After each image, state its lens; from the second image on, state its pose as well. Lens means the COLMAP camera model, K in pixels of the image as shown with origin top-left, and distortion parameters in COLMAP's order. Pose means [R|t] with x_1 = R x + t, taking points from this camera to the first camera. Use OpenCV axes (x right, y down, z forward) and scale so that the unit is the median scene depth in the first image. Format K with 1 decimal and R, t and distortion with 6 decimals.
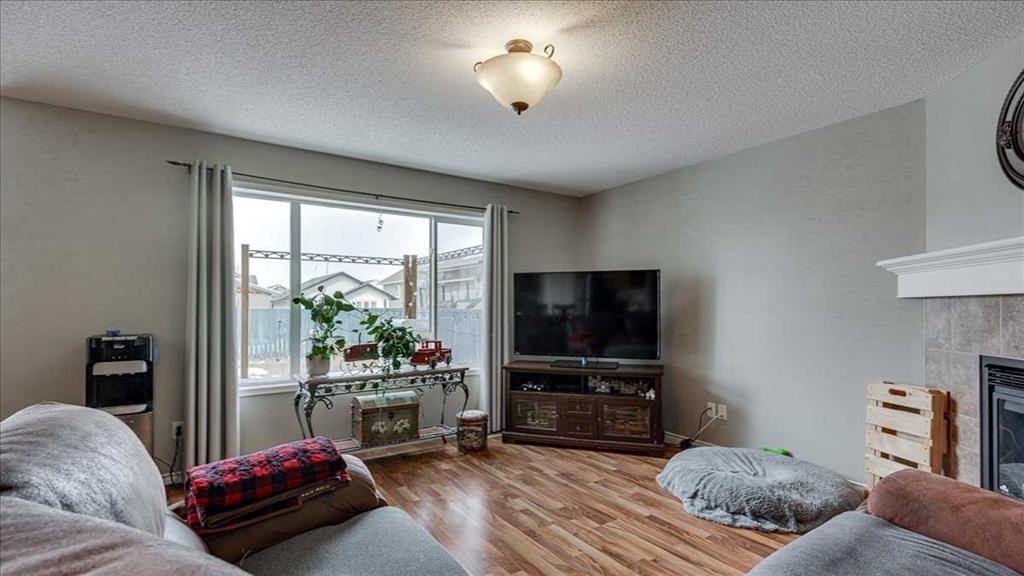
lens RADIAL K [[480.8, 0, 510.4], [0, 480.8, 300.0], [0, 0, 1]] dist [0.001364, 0.000074]
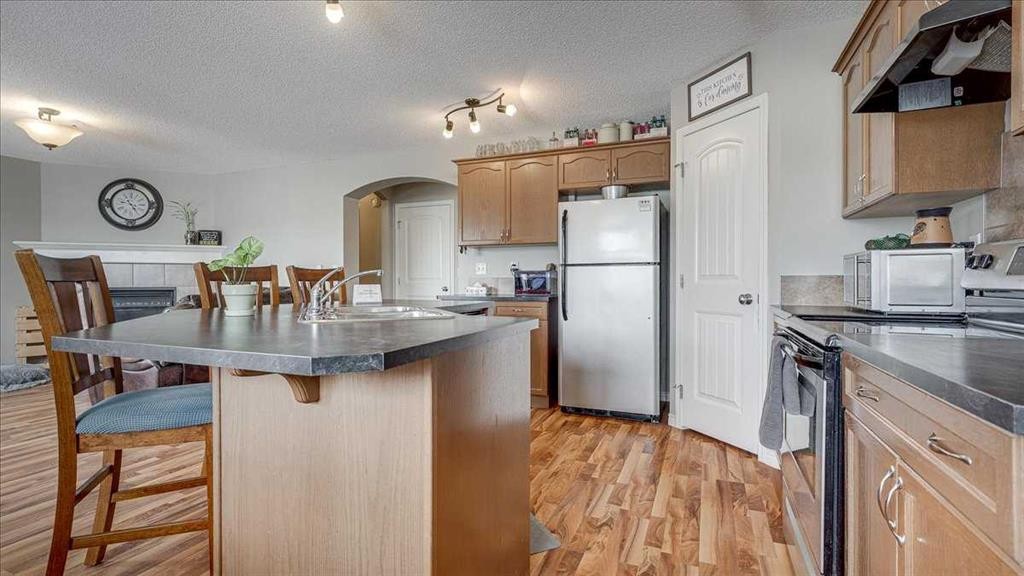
lens RADIAL K [[484.5, 0, 508.5], [0, 484.5, 283.8], [0, 0, 1]] dist [0.013496, 0.000369]
pose [[-0.539059, -0.006718, 0.842241, -1.865494], [-0.008711, 0.999959, 0.002400, 0.061671], [-0.842223, -0.006043, -0.539095, 0.449355]]
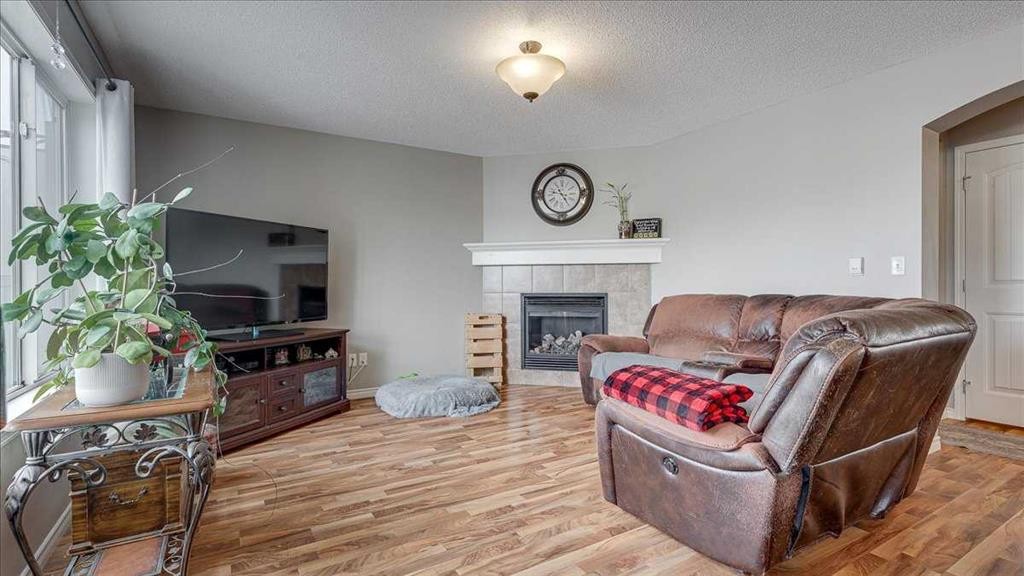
lens RADIAL K [[484.5, 0, 508.5], [0, 484.5, 283.8], [0, 0, 1]] dist [0.013496, 0.000369]
pose [[0.051136, -0.000096, 0.998692, -0.975410], [-0.006267, 0.999980, 0.000417, 0.063094], [-0.998672, -0.006280, 0.051134, 0.786457]]
